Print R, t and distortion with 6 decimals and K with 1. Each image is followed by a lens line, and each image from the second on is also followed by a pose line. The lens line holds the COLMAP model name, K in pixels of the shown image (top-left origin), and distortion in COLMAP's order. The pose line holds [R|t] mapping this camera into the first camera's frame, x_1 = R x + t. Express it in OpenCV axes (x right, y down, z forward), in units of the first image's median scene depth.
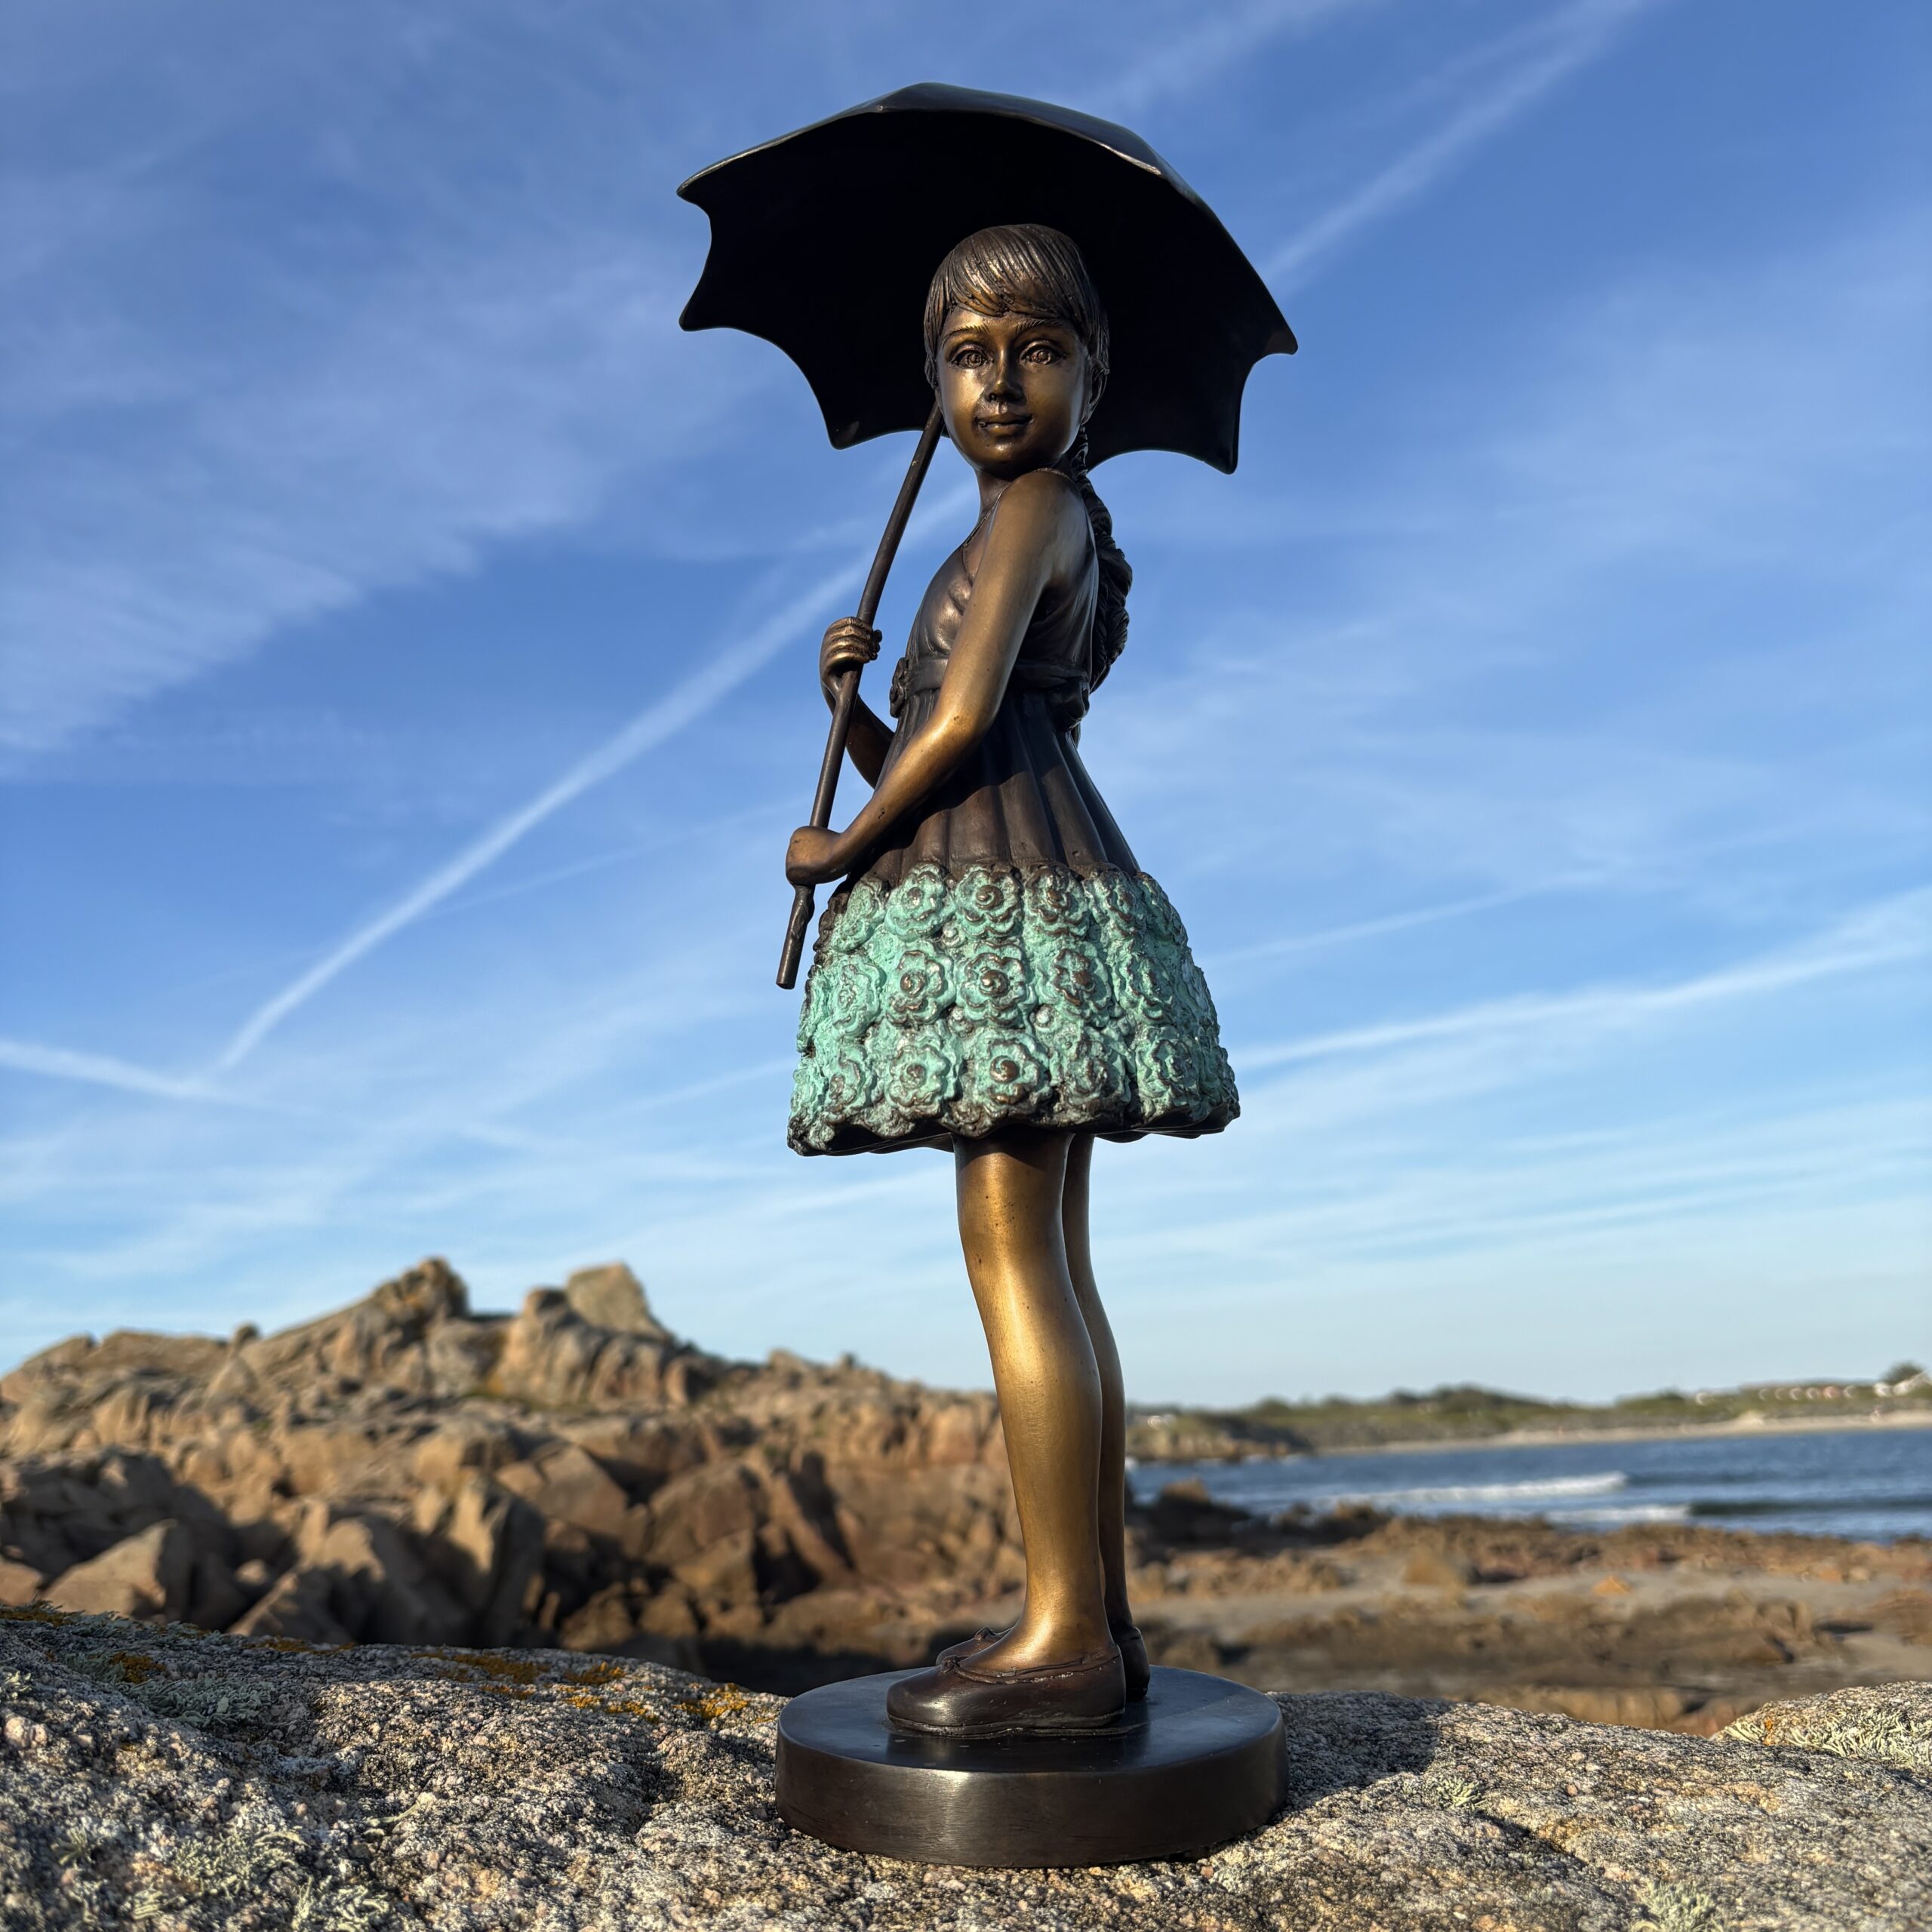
lens RADIAL K [[1974.5, 0, 960.7], [0, 1974.5, 968.9], [0, 0, 1]] dist [-0.006487, 0.025250]
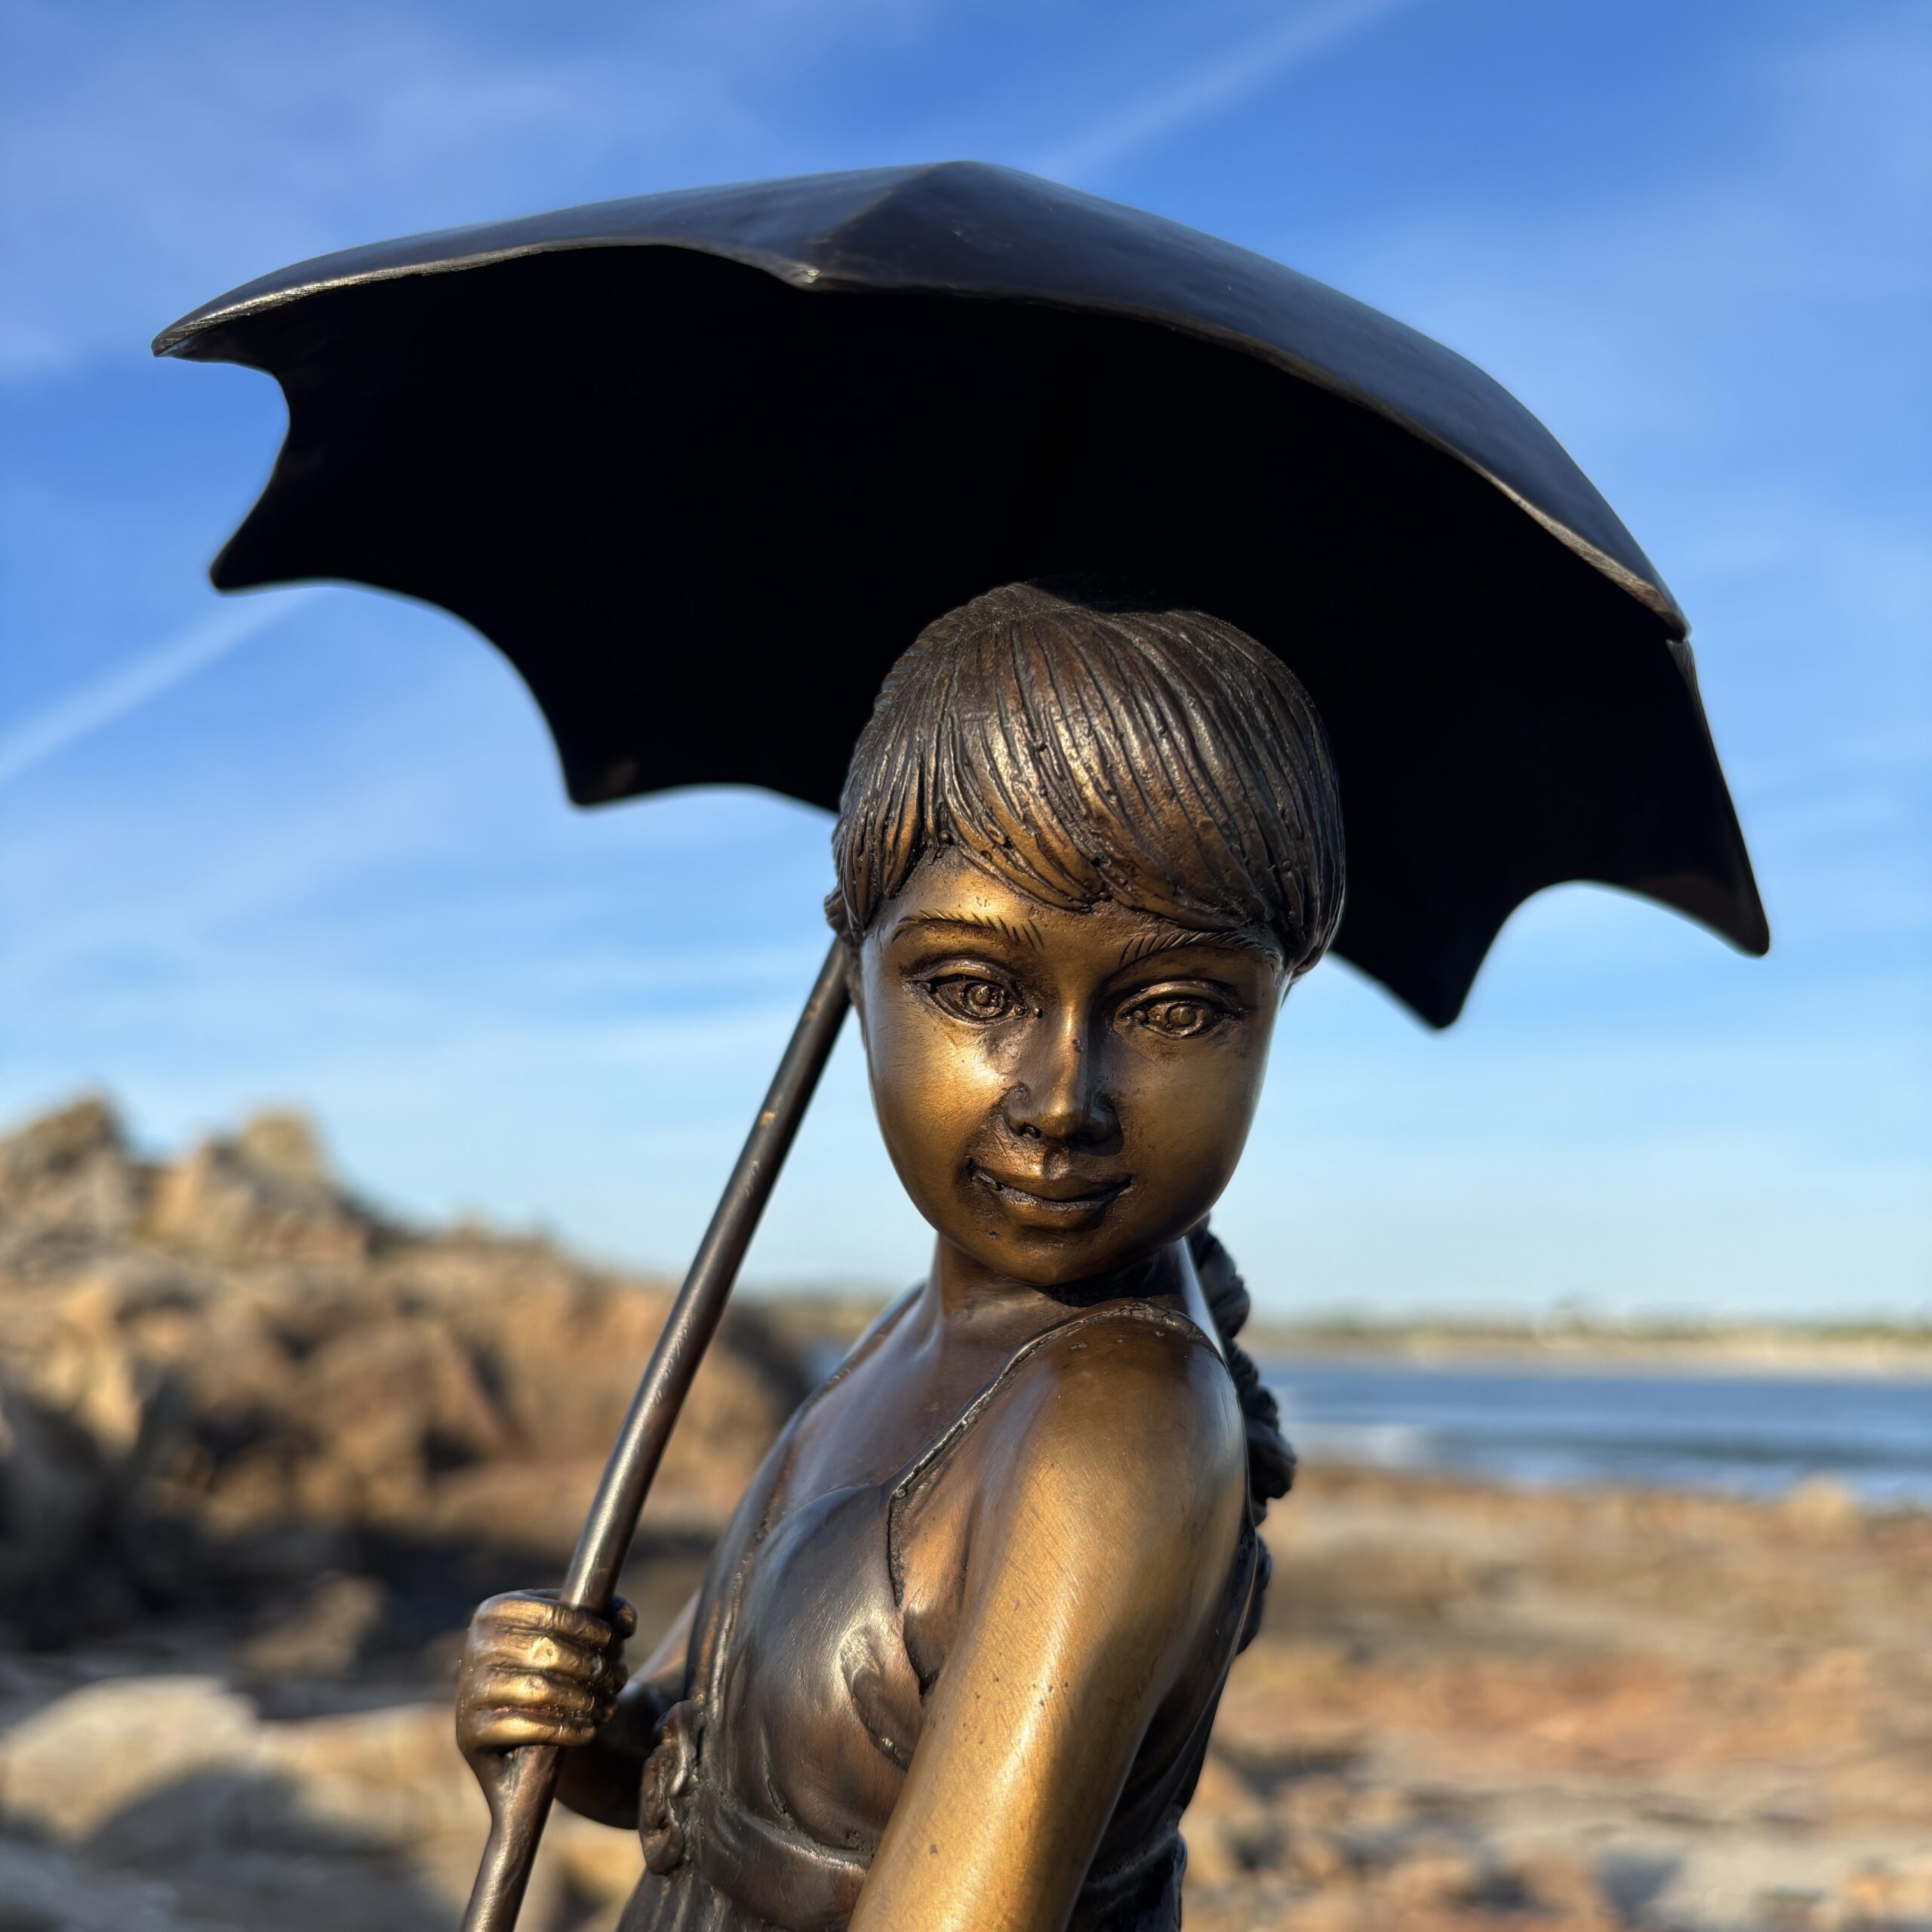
lens RADIAL K [[2025.8, 0, 959.4], [0, 2025.8, 966.3], [0, 0, 1]] dist [-0.049119, 0.033615]
pose [[0.985933, 0.097252, 0.135936, -0.035715], [-0.106152, 0.992549, 0.059819, -0.263280], [-0.129106, -0.073407, 0.988910, 0.514195]]
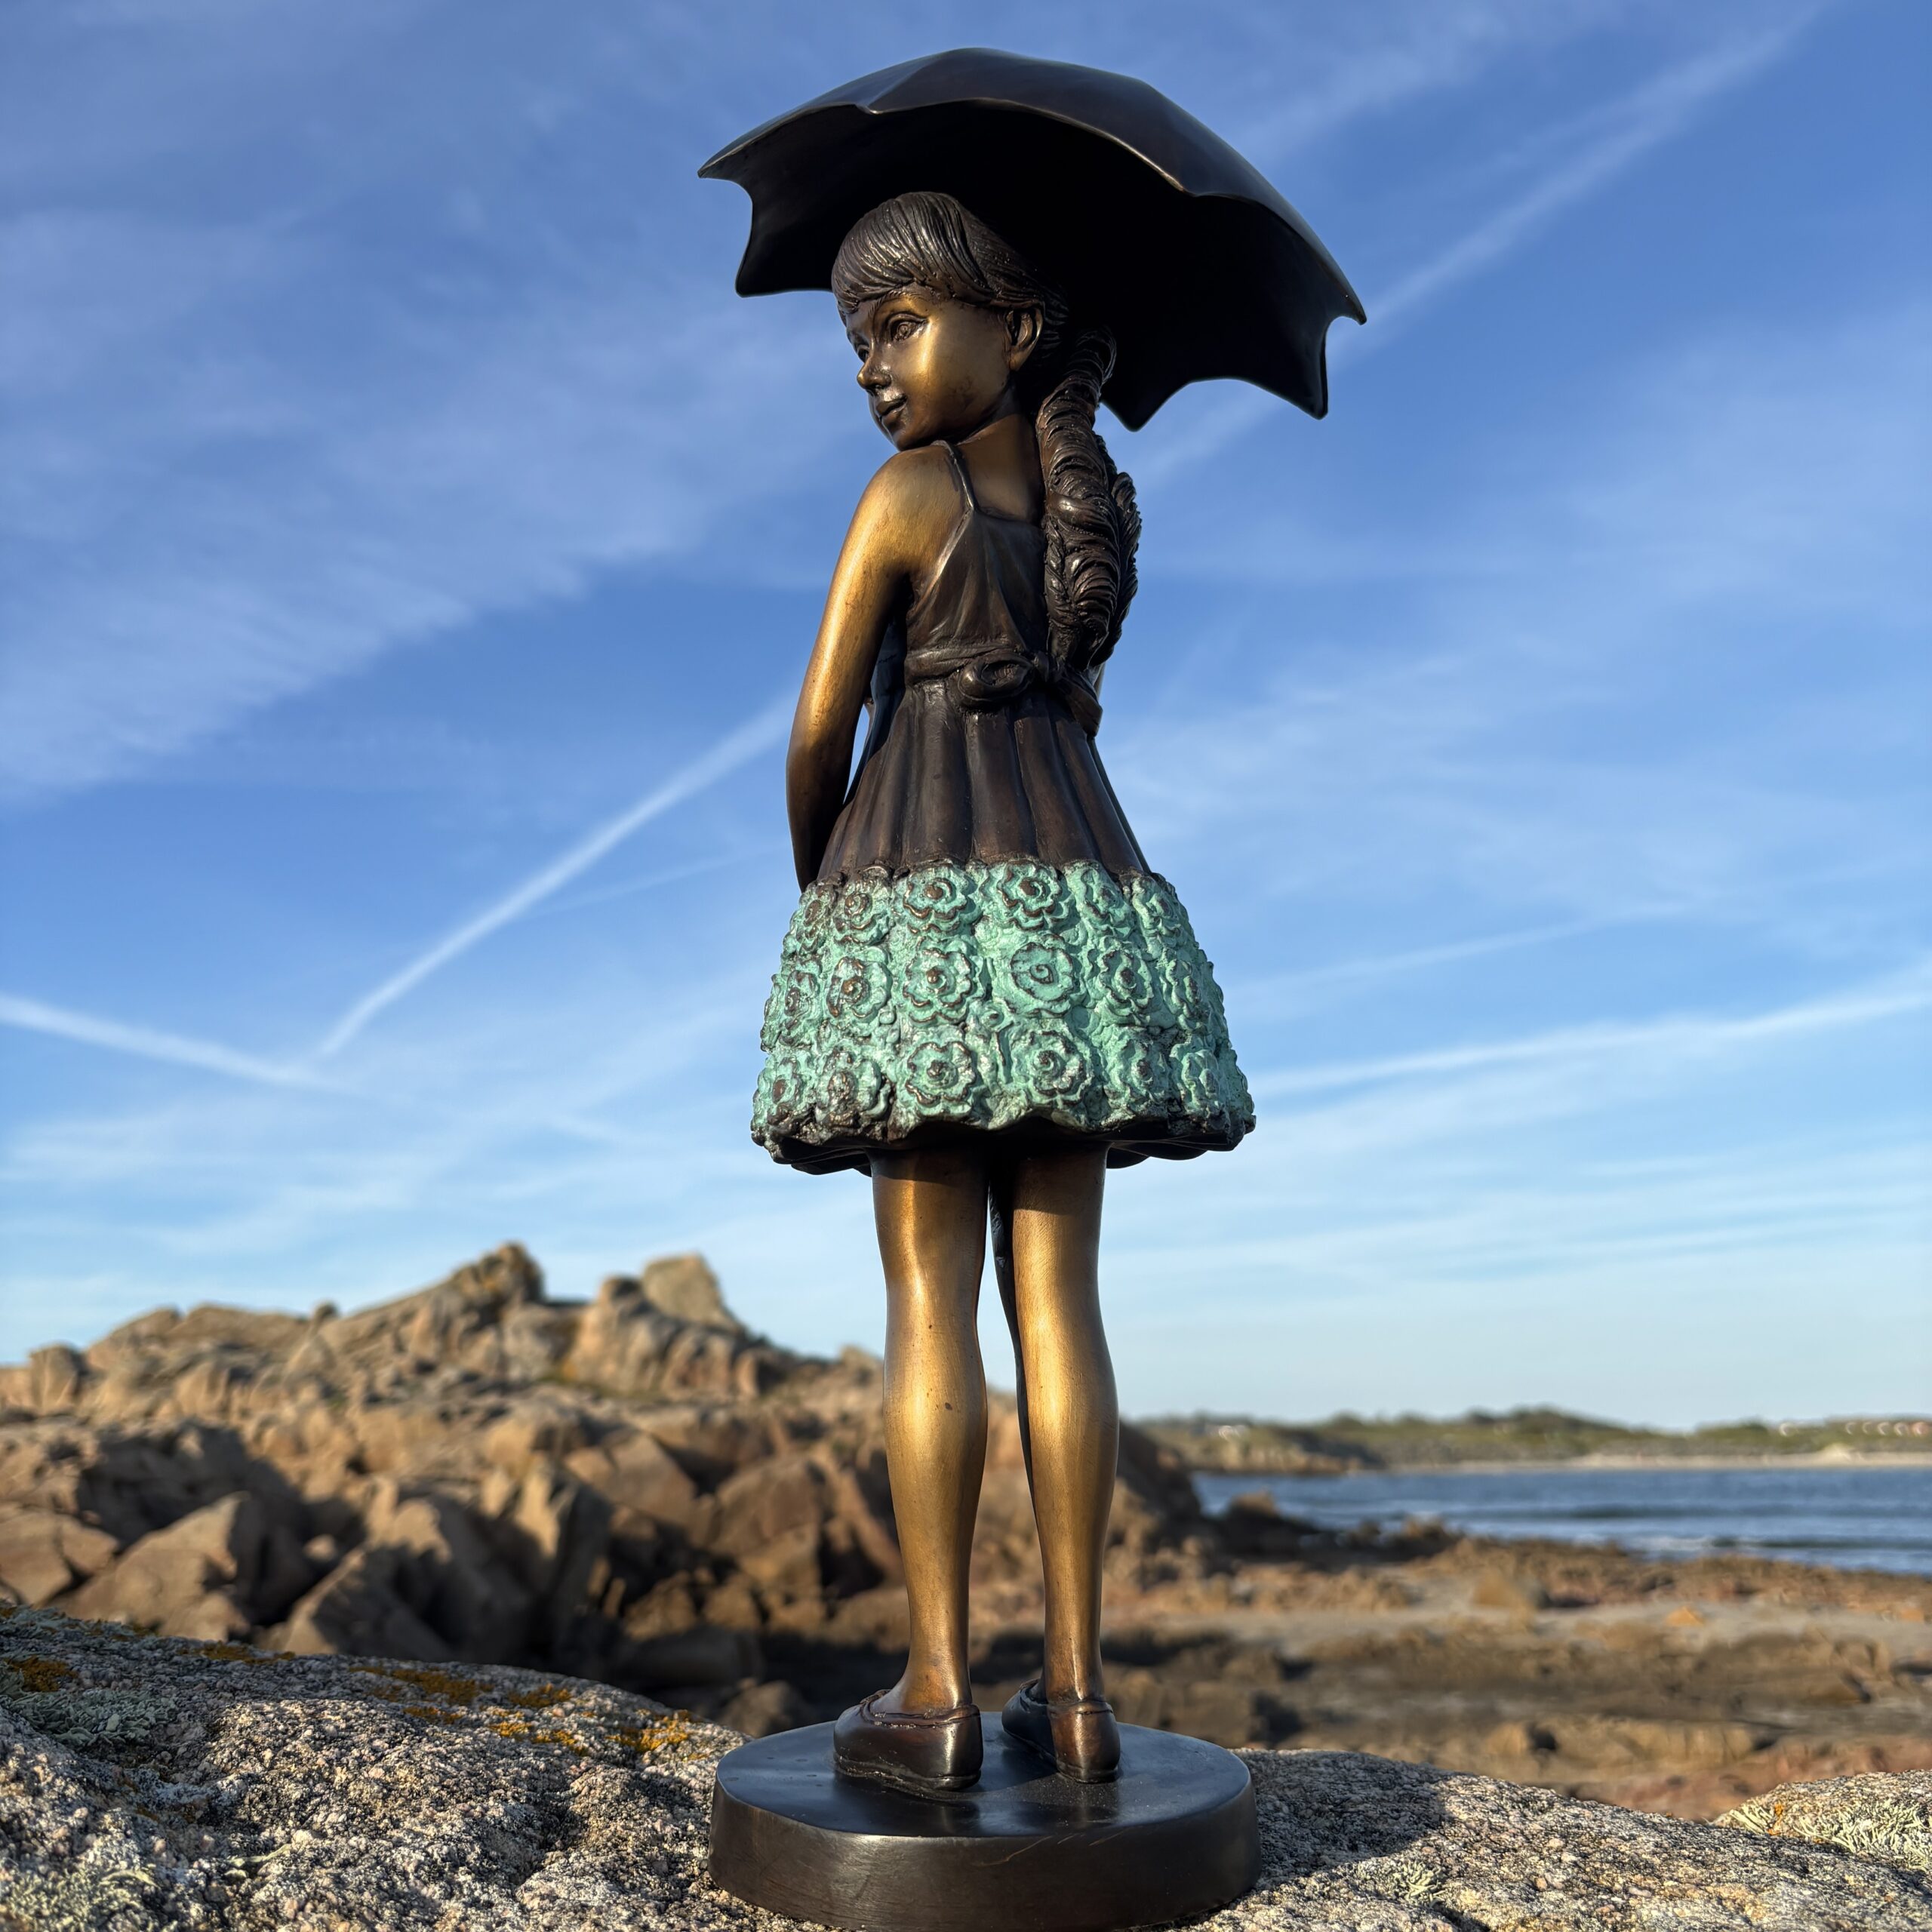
lens RADIAL K [[1971.5, 0, 962.6], [0, 1971.5, 979.7], [0, 0, 1]] dist [0.008394, -0.002922]
pose [[0.998728, 0.028122, -0.041860, 0.050416], [-0.027921, 0.999596, 0.005377, -0.000214], [0.041994, -0.004202, 0.999109, 0.055886]]
